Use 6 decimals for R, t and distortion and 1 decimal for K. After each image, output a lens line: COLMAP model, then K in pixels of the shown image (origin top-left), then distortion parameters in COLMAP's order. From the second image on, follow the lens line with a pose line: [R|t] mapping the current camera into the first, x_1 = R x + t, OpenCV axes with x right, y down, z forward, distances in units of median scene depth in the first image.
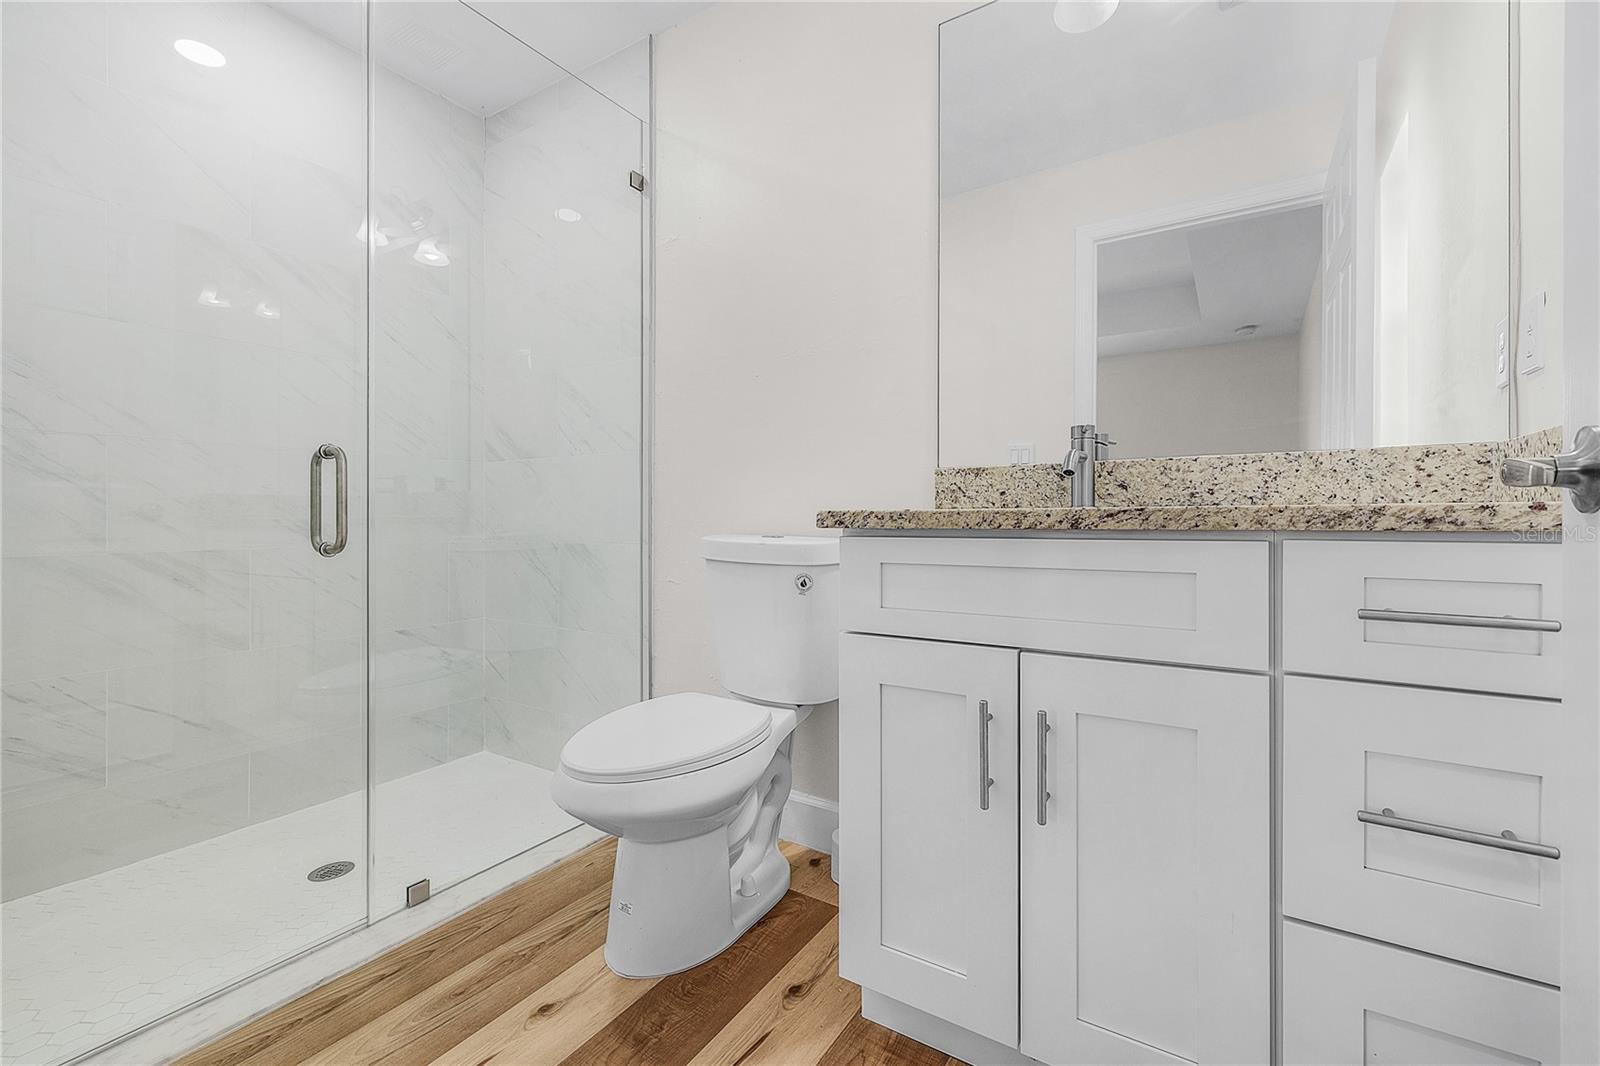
lens RADIAL K [[695.7, 0, 794.2], [0, 695.7, 526.9], [0, 0, 1]] dist [-0.000388, -0.000307]
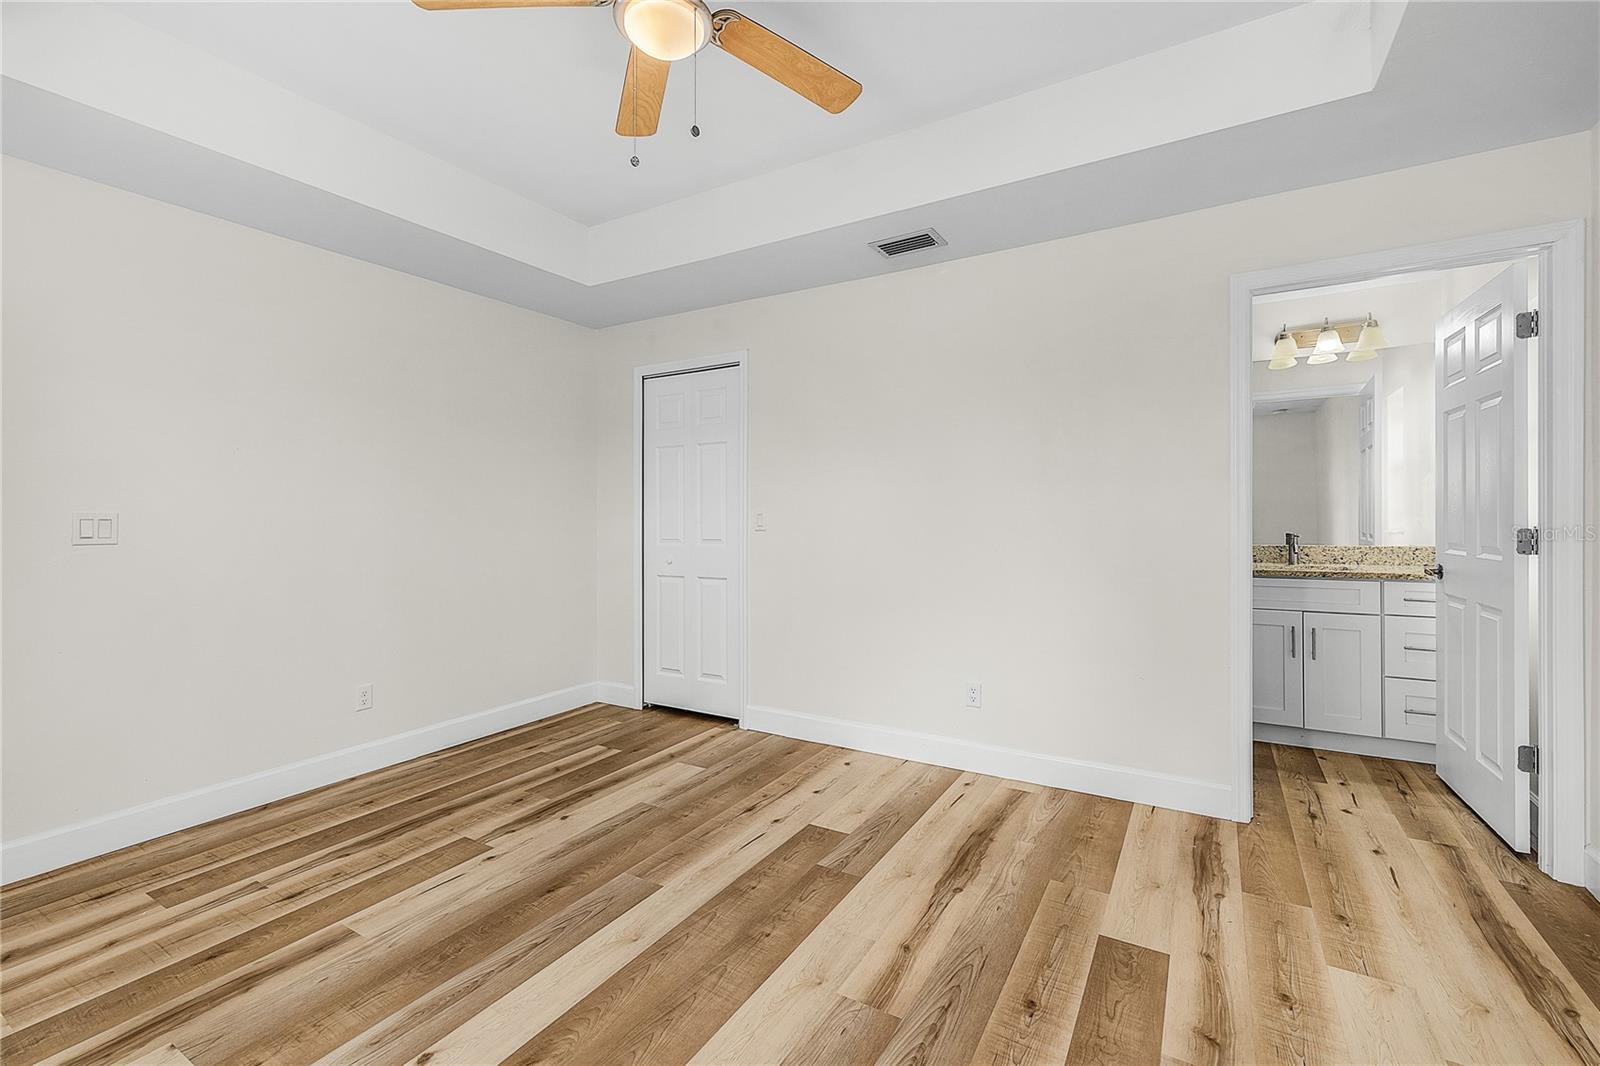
lens RADIAL K [[695.7, 0, 786.6], [0, 695.7, 520.8], [0, 0, 1]] dist [-0.000388, -0.000307]
pose [[0.999647, 0.001920, 0.026511, -2.757351], [-0.001805, 0.999989, -0.004339, -0.296584], [-0.026519, 0.004289, 0.999639, -2.820331]]
